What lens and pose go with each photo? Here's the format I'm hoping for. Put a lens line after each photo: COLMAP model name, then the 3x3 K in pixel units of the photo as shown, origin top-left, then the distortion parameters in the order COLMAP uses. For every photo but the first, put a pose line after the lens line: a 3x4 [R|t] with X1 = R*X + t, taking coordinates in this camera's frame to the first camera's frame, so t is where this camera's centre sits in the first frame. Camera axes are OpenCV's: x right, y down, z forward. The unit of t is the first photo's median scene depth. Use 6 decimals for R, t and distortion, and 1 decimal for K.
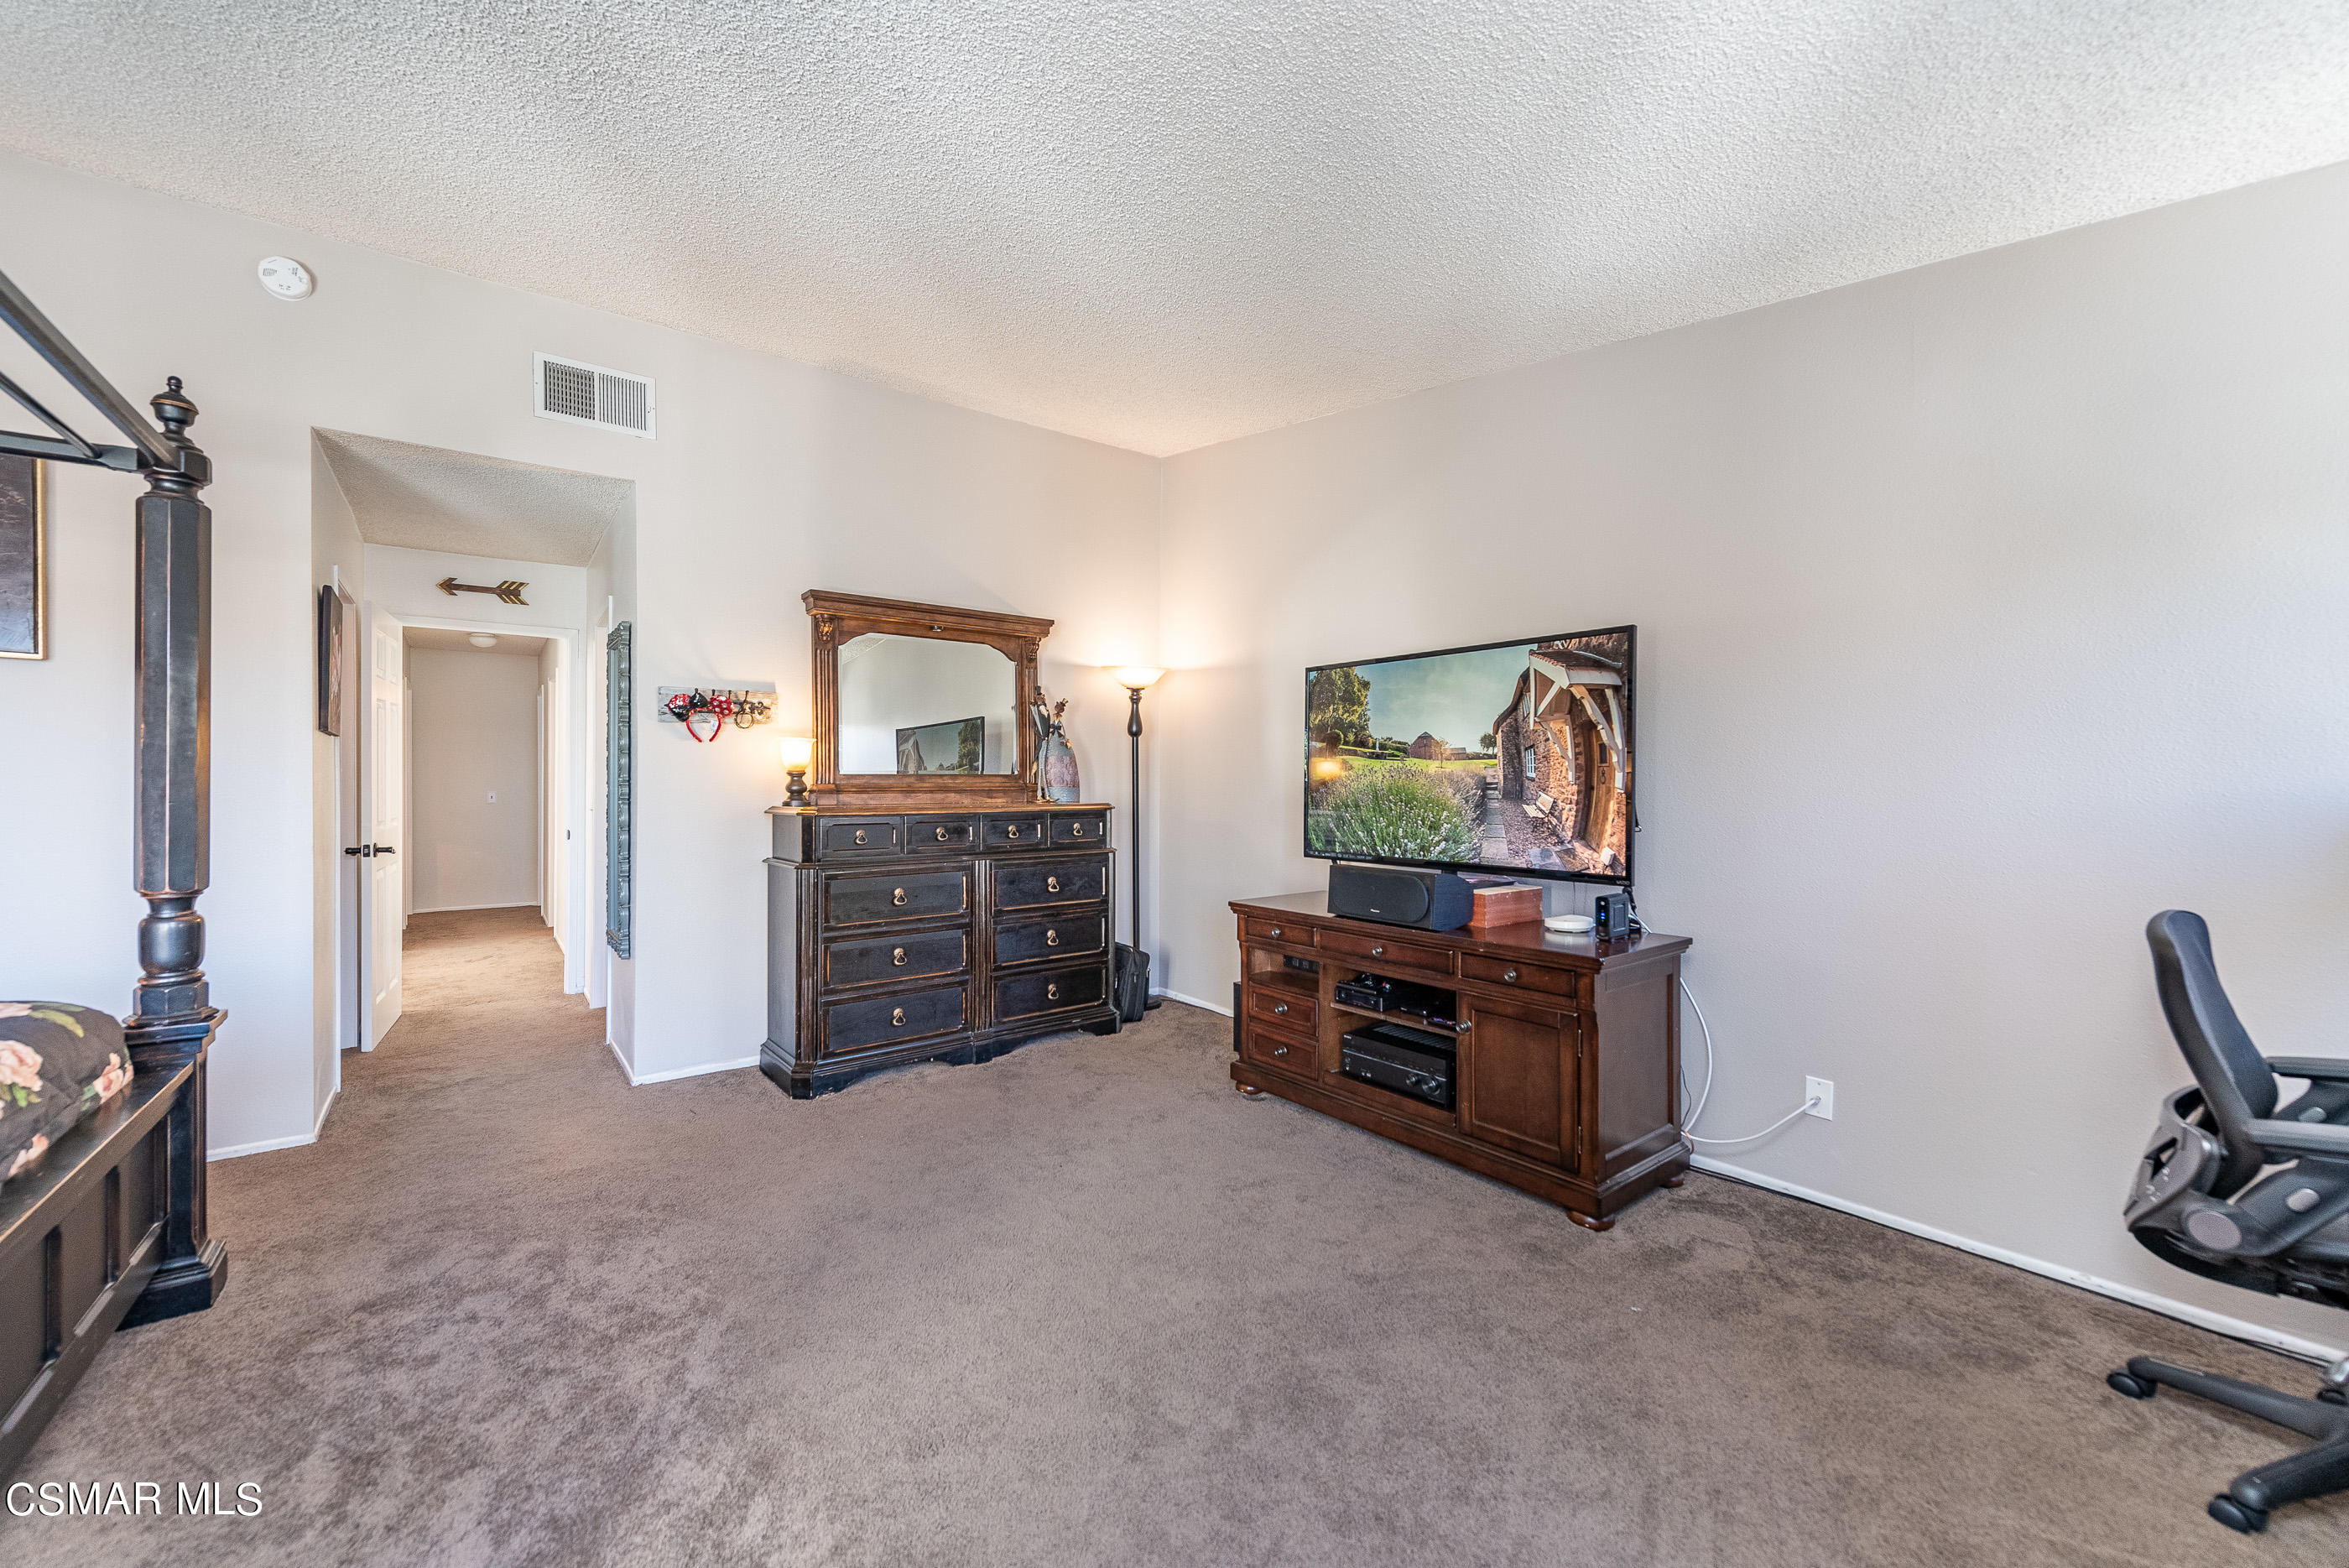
lens RADIAL K [[924.0, 0, 1170.4], [0, 924.0, 782.6], [0, 0, 1]] dist [0.013345, -0.005385]
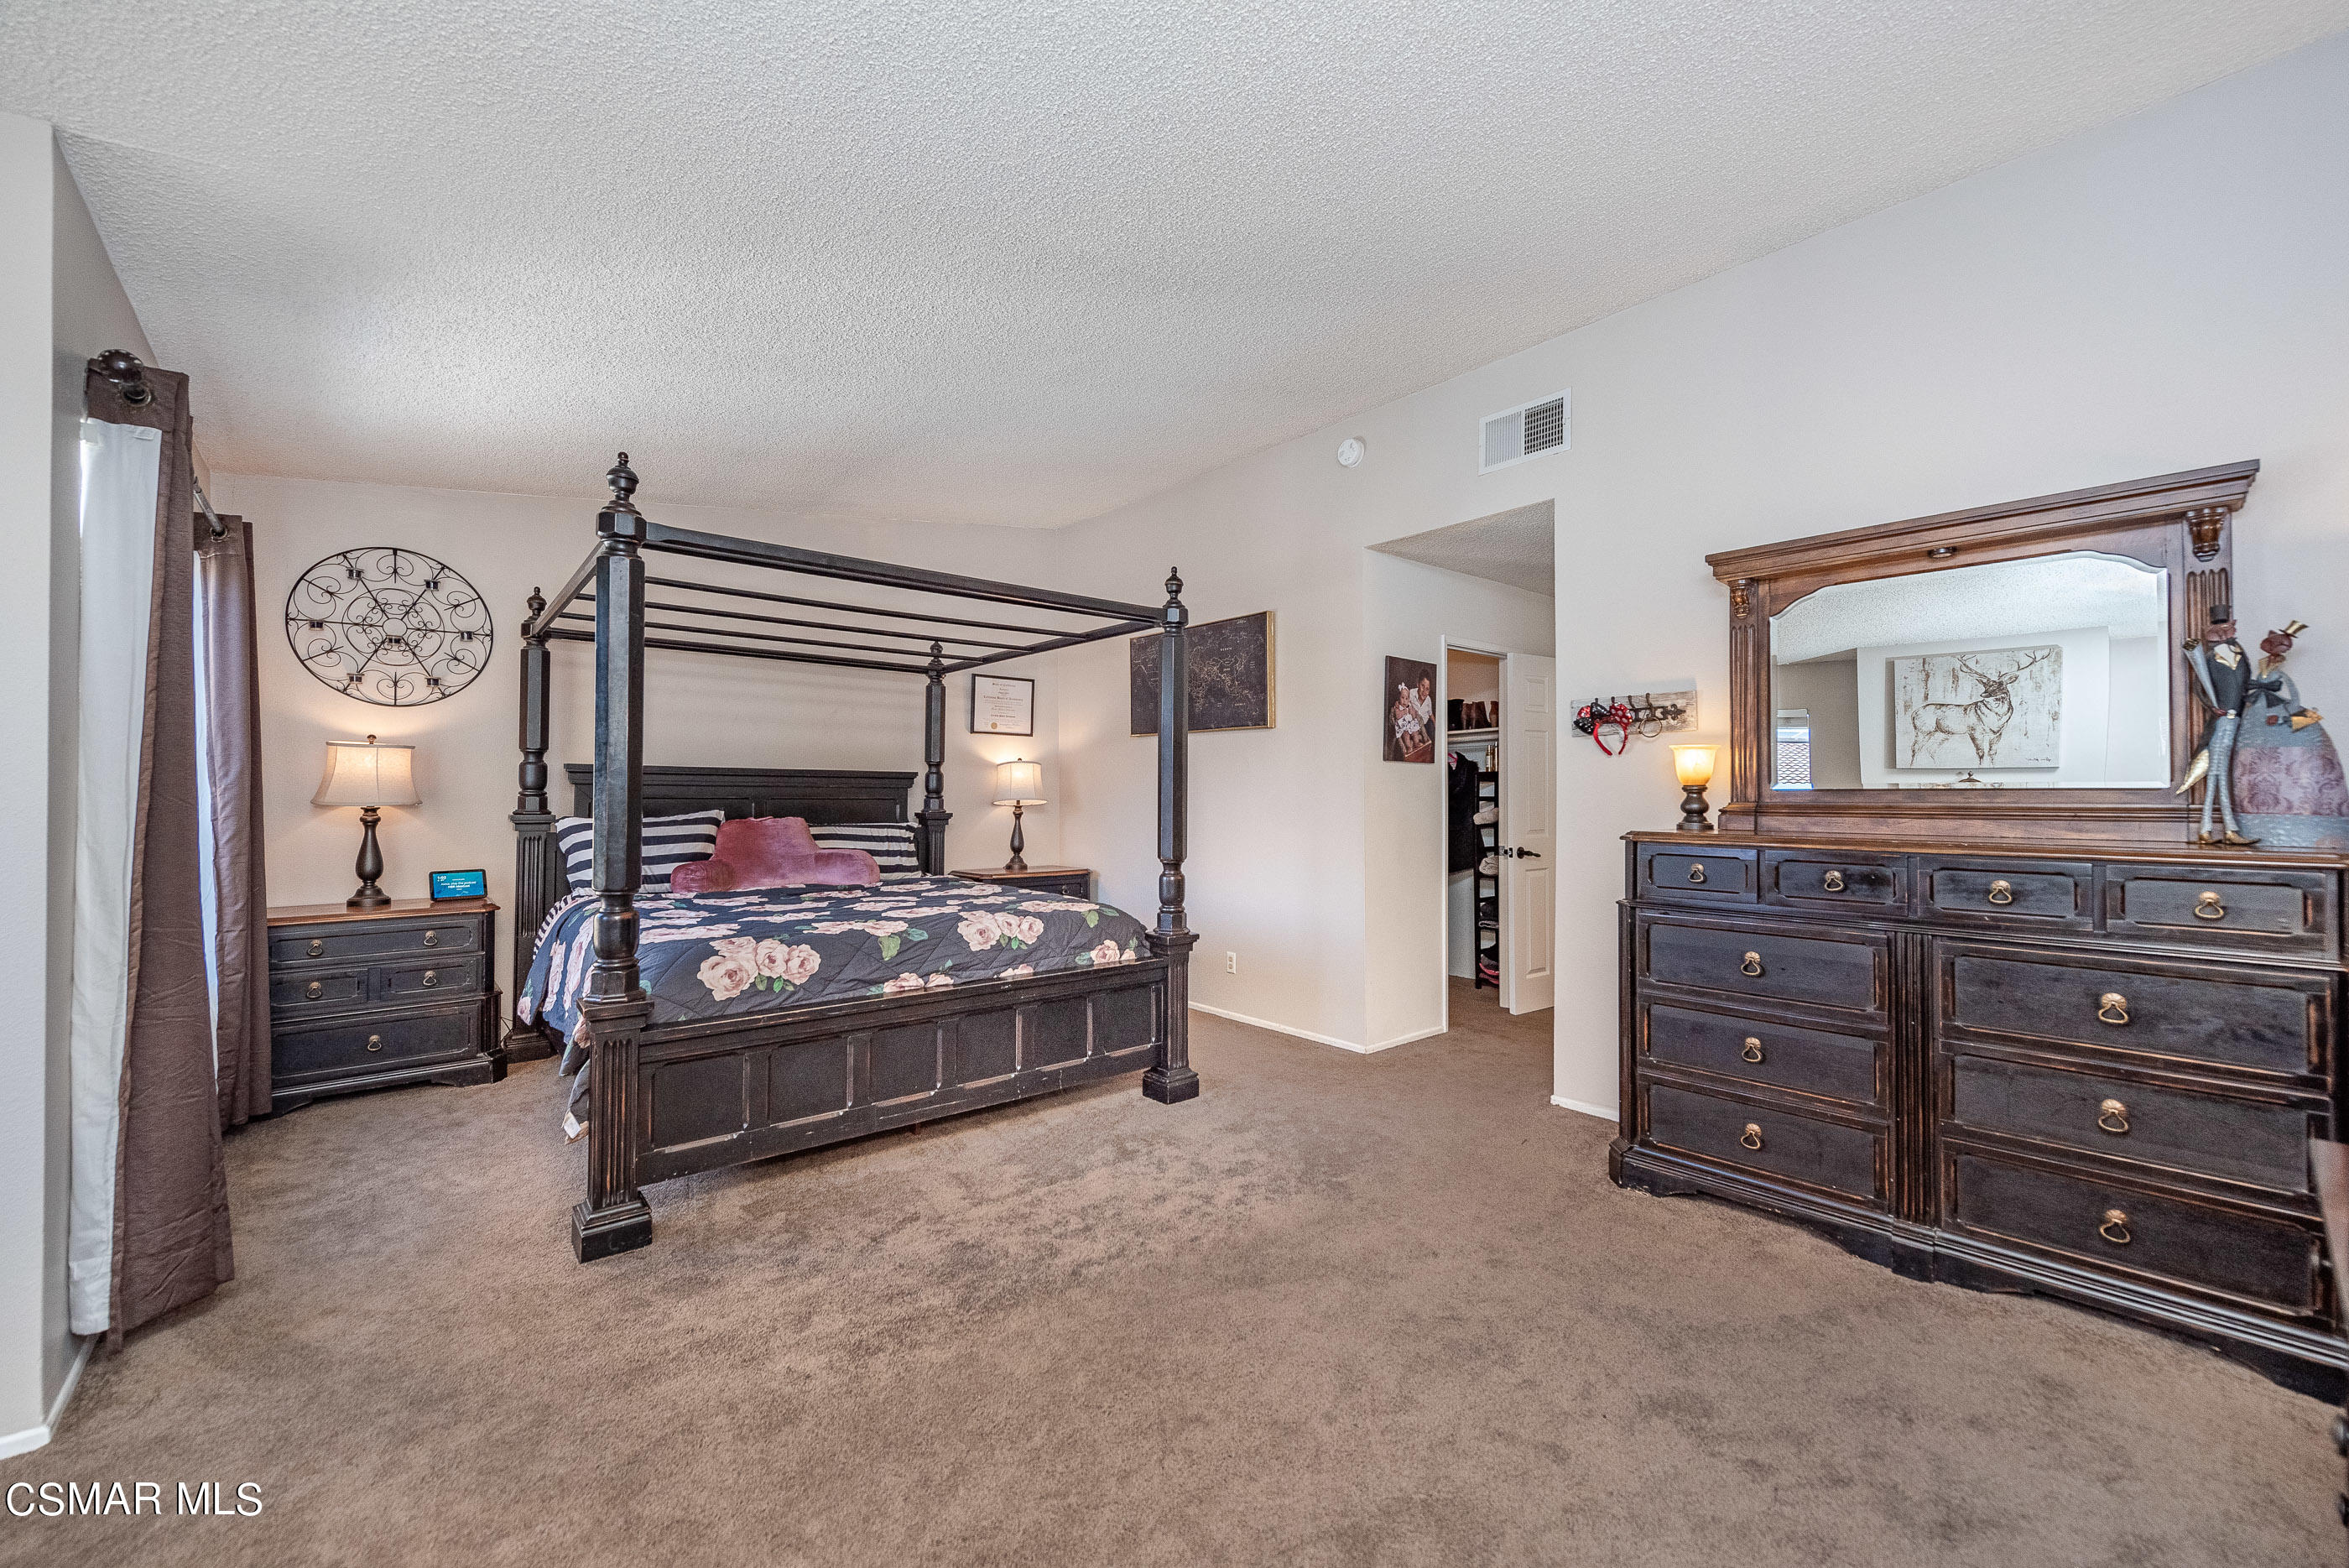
lens RADIAL K [[924.0, 0, 1167.5], [0, 924.0, 780.7], [0, 0, 1]] dist [0.013345, -0.005385]
pose [[0.055526, -0.013648, -0.998364, 0.383465], [-0.003039, 0.999900, -0.013838, -0.004864], [0.998453, 0.003802, 0.055479, 0.512015]]
